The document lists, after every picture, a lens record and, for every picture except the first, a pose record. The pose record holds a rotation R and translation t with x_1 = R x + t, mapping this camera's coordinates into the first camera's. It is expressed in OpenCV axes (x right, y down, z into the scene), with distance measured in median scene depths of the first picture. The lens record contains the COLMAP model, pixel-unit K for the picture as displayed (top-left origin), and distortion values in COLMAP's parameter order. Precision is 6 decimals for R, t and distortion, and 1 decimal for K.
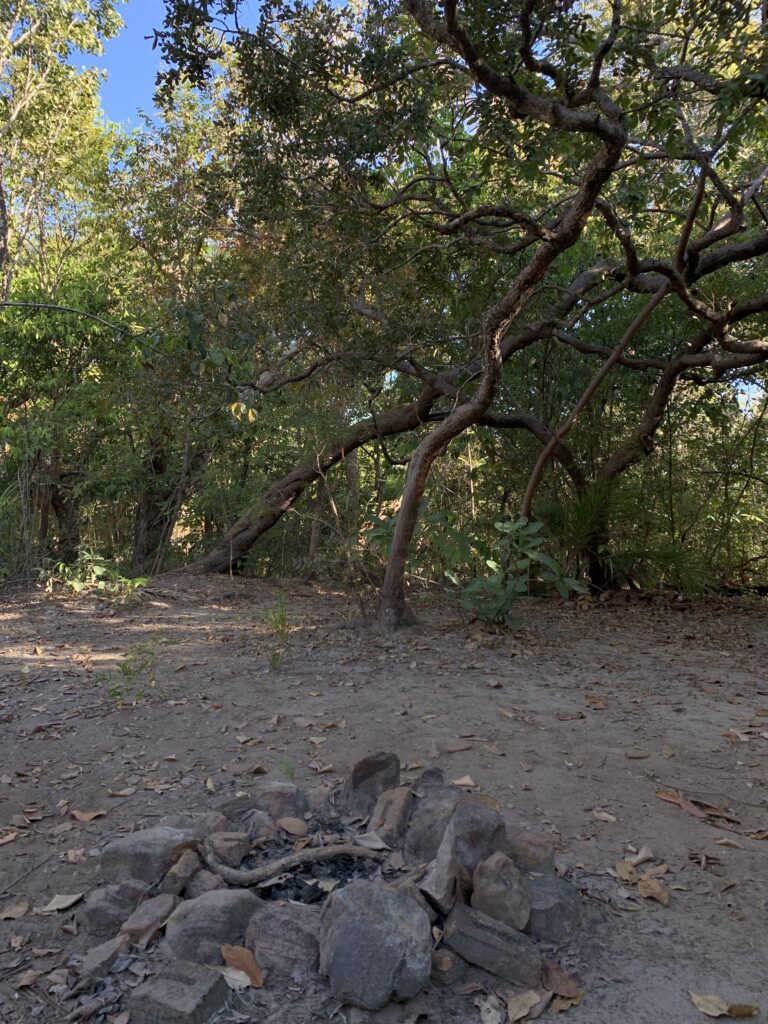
lens RADIAL K [[754.4, 0, 383.7], [0, 754.4, 497.7], [0, 0, 1]] dist [0.023770, -0.027269]
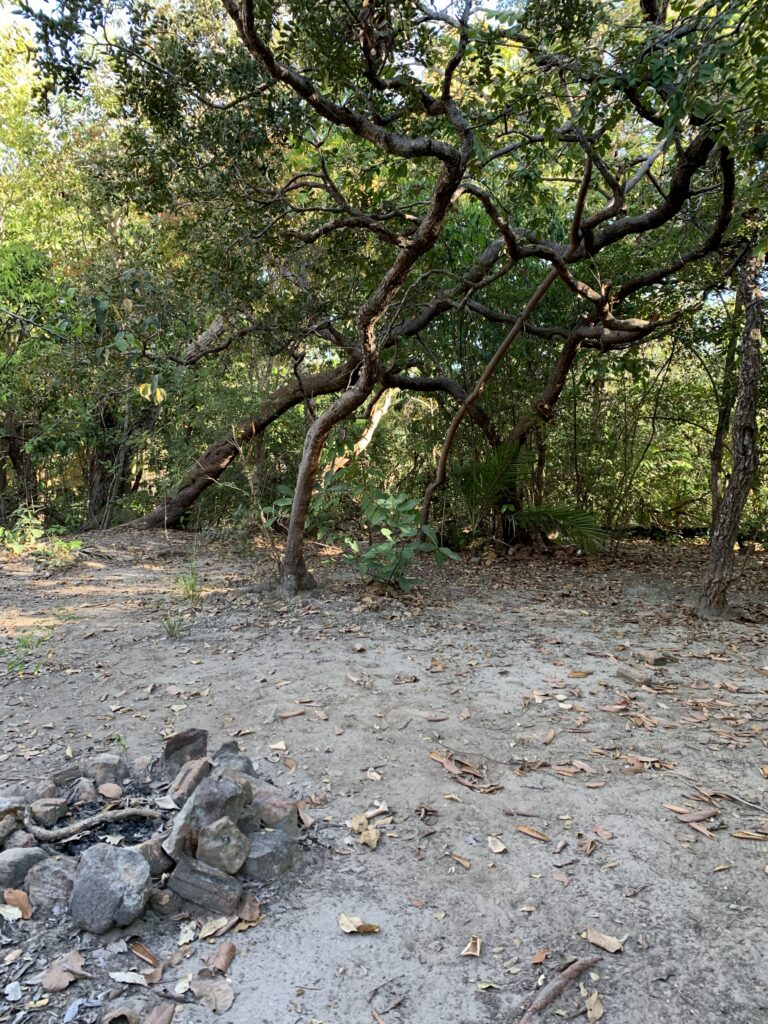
lens RADIAL K [[754.4, 0, 383.7], [0, 754.4, 497.7], [0, 0, 1]] dist [0.023770, -0.027269]
pose [[0.999798, -0.011953, 0.016166, 0.167115], [0.010404, 0.995635, 0.092753, -0.084688], [-0.017204, -0.092566, 0.995558, -0.111340]]
